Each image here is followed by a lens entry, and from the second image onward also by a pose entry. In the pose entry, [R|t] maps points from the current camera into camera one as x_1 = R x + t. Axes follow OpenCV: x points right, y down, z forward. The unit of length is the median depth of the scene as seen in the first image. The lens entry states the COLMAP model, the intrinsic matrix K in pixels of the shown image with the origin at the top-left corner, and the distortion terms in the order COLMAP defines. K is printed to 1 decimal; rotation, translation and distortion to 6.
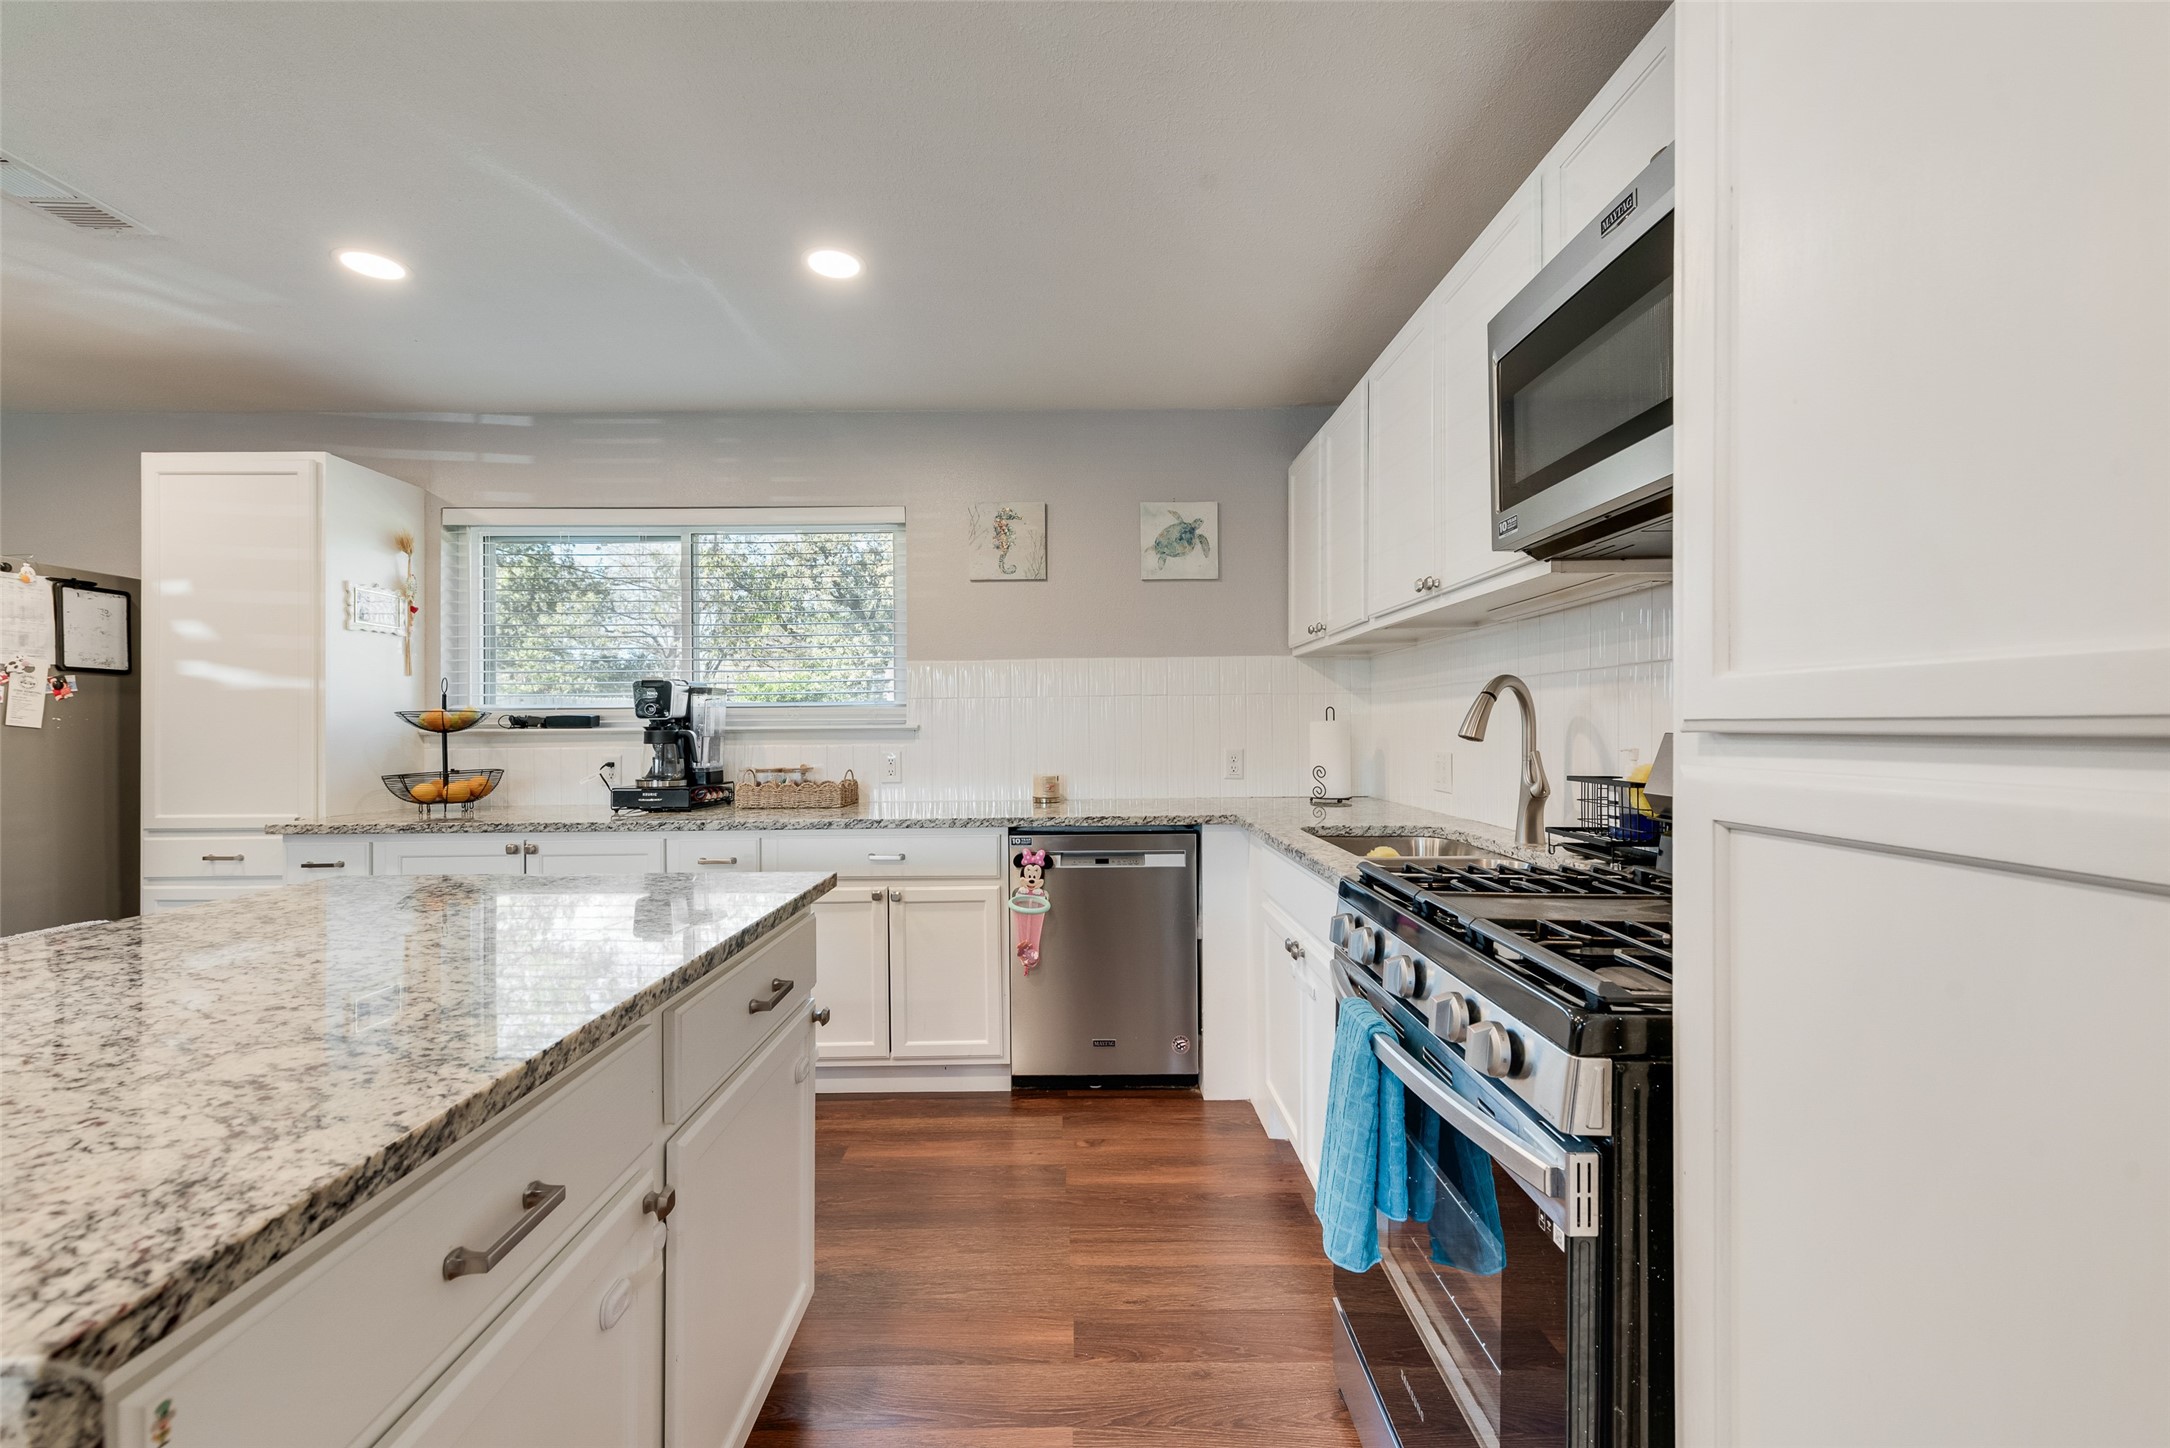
lens RADIAL K [[881.9, 0, 1086.7], [0, 881.9, 726.0], [0, 0, 1]] dist [-0.000071, 0.000182]
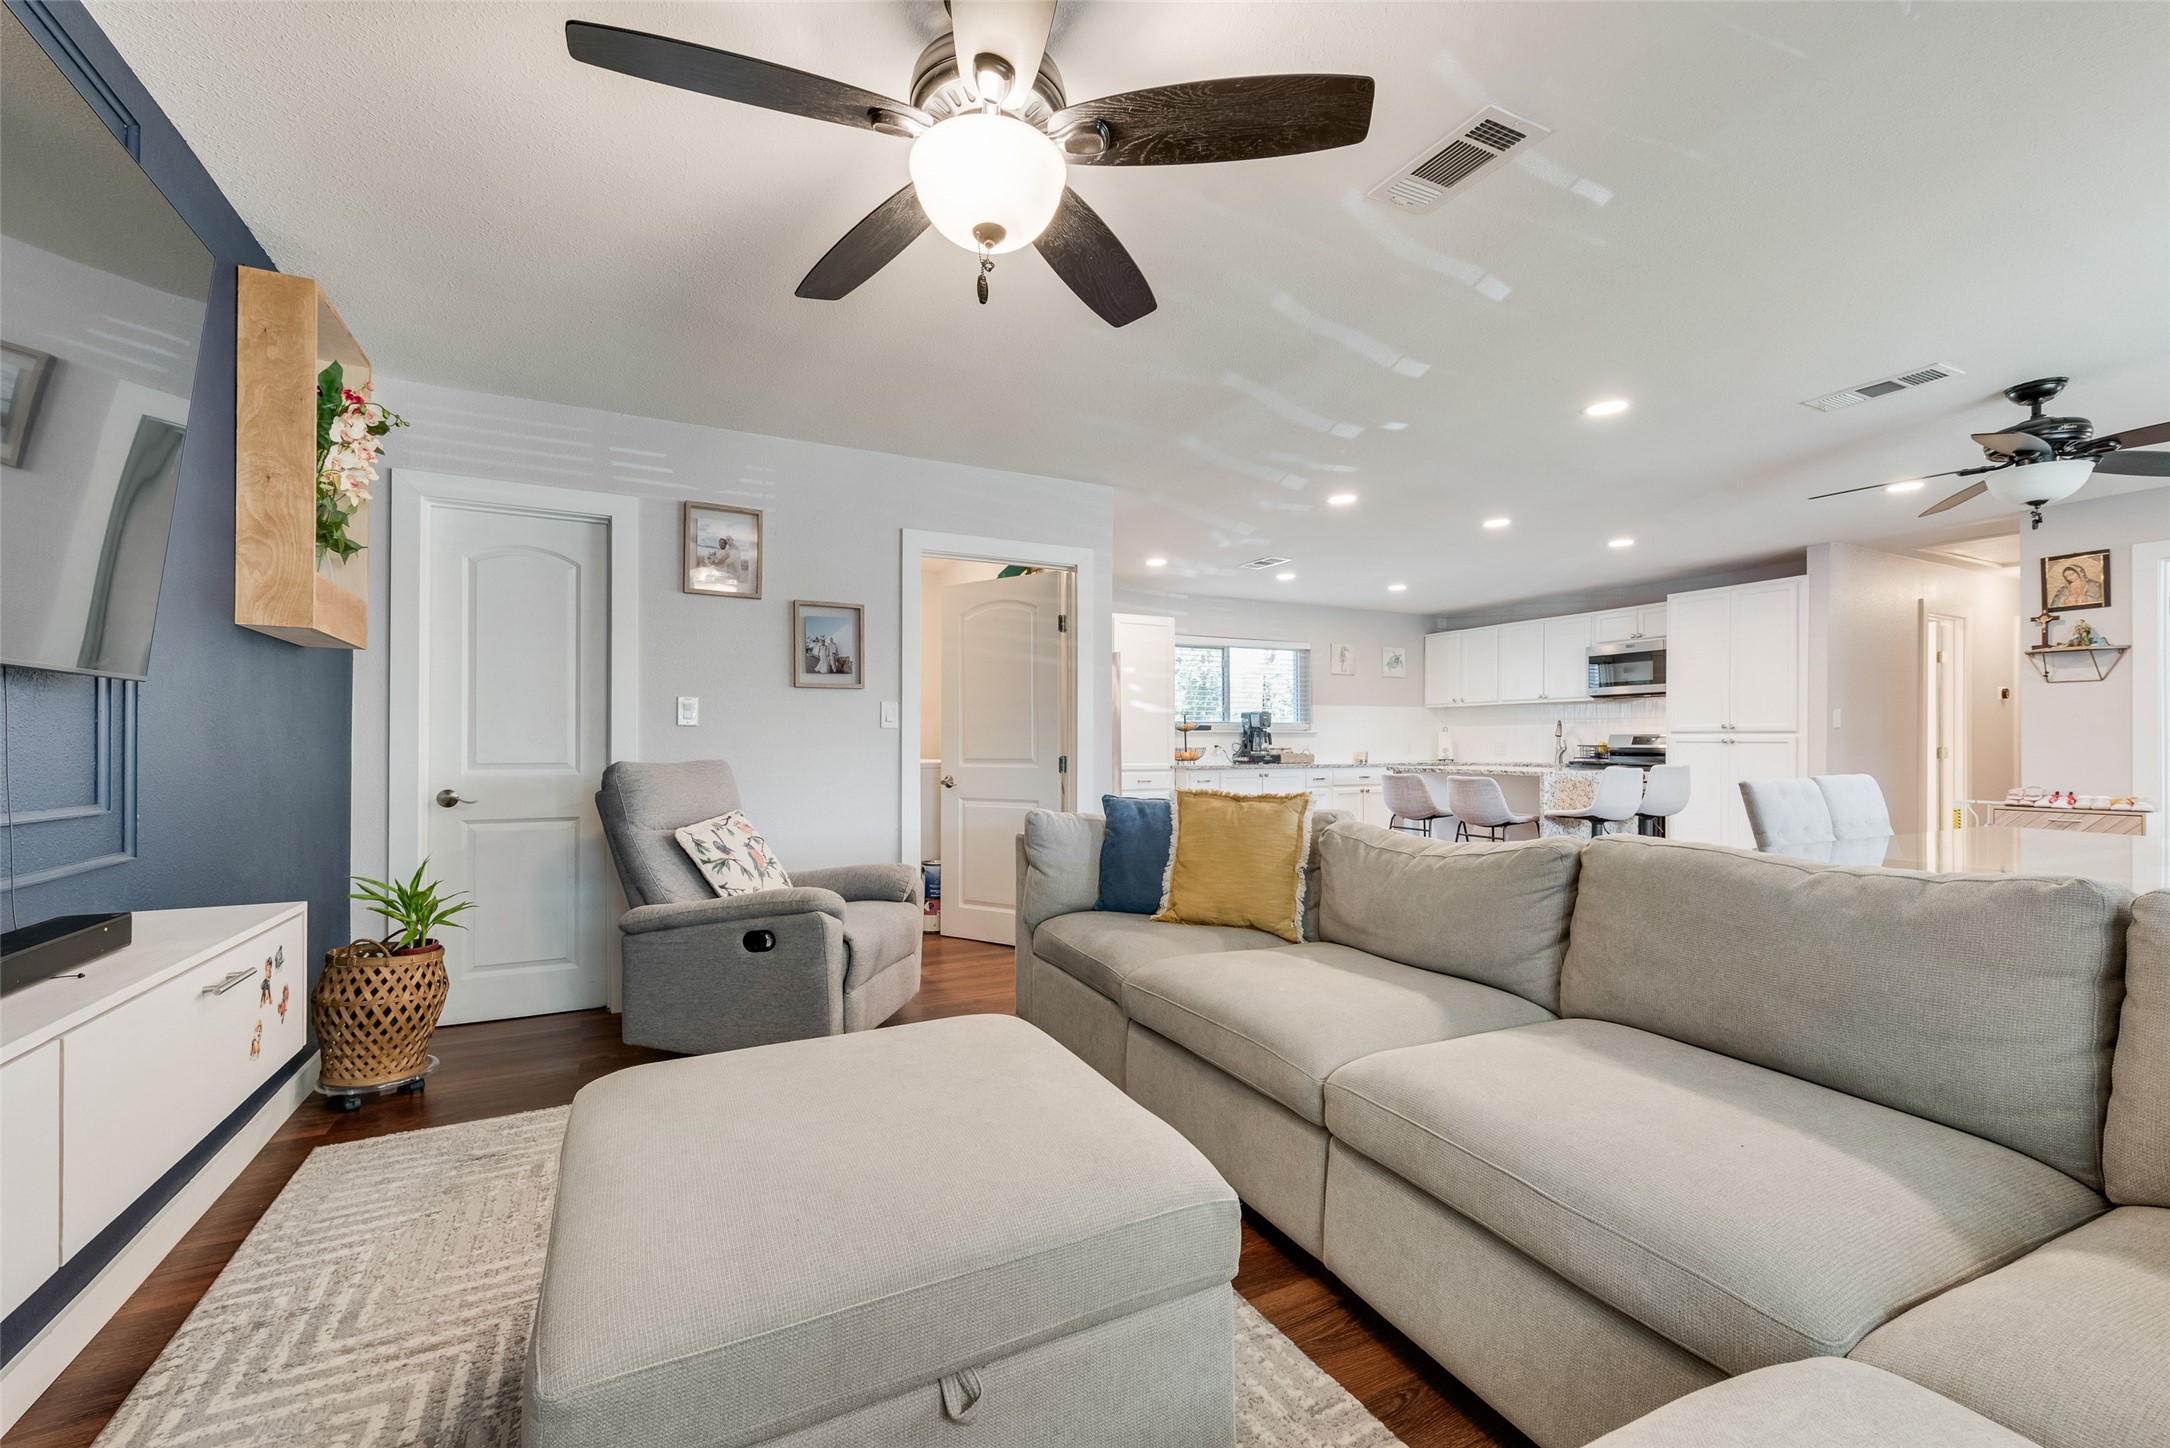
lens RADIAL K [[881.9, 0, 1079.7], [0, 881.9, 733.1], [0, 0, 1]] dist [-0.000071, 0.000182]
pose [[0.903624, 0.014986, 0.428065, -1.986568], [-0.013188, 0.999887, -0.007166, 0.032056], [-0.428125, 0.000830, 0.903719, -1.029159]]
